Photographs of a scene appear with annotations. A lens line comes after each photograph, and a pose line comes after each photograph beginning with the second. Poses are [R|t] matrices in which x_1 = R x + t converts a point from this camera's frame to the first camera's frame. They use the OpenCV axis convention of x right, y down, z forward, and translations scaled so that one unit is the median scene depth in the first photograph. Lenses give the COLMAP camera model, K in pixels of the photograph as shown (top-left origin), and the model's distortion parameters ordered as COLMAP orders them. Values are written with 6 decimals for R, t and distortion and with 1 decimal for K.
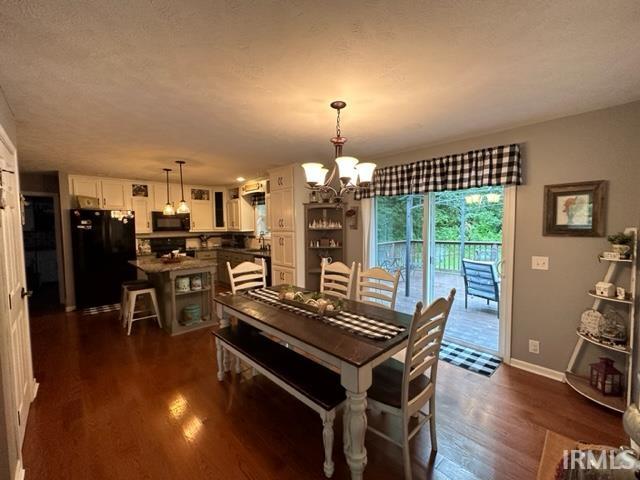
lens RADIAL K [[253.5, 0, 317.2], [0, 253.5, 237.1], [0, 0, 1]] dist [-0.007375, 0.001400]
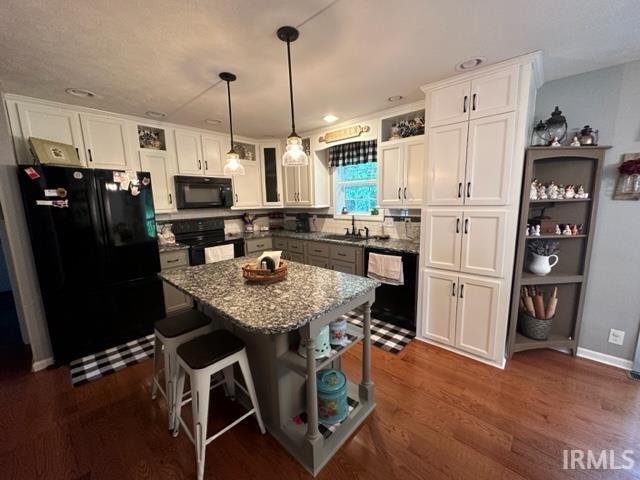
lens RADIAL K [[253.5, 0, 326.6], [0, 253.5, 236.6], [0, 0, 1]] dist [-0.007375, 0.001400]
pose [[0.997919, -0.019232, 0.061544, -0.346694], [0.013449, 0.995571, 0.093041, -0.010253], [-0.063061, -0.092019, 0.993758, 0.387898]]
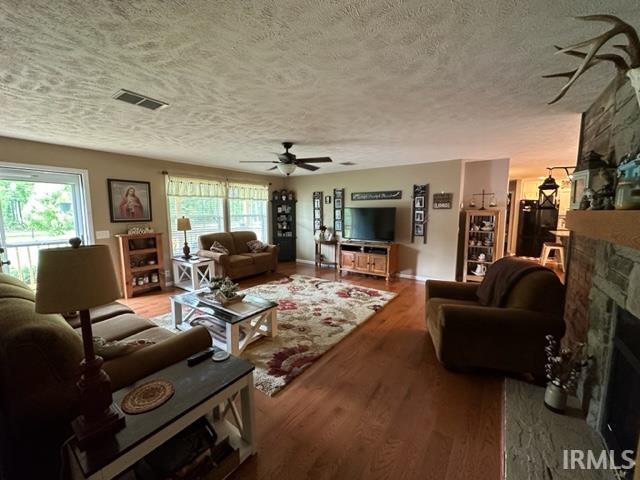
lens RADIAL K [[253.5, 0, 318.9], [0, 253.5, 240.7], [0, 0, 1]] dist [-0.007375, 0.001400]
pose [[0.168811, 0.122815, -0.977967, 0.463517], [-0.052972, 0.991903, 0.115422, 0.036046], [0.984224, 0.032320, 0.173950, -0.580018]]
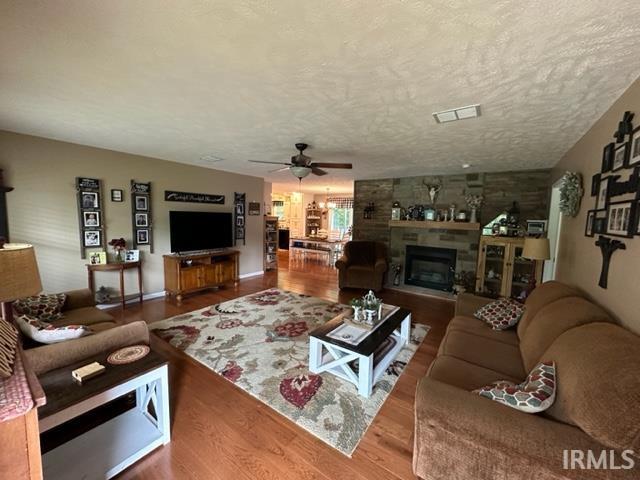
lens RADIAL K [[253.5, 0, 320.3], [0, 253.5, 240.2], [0, 0, 1]] dist [-0.007375, 0.001400]
pose [[0.982777, 0.015656, 0.184129, -0.276632], [-0.022645, 0.999098, 0.035919, 0.068062], [-0.183401, -0.039470, 0.982245, -1.147716]]
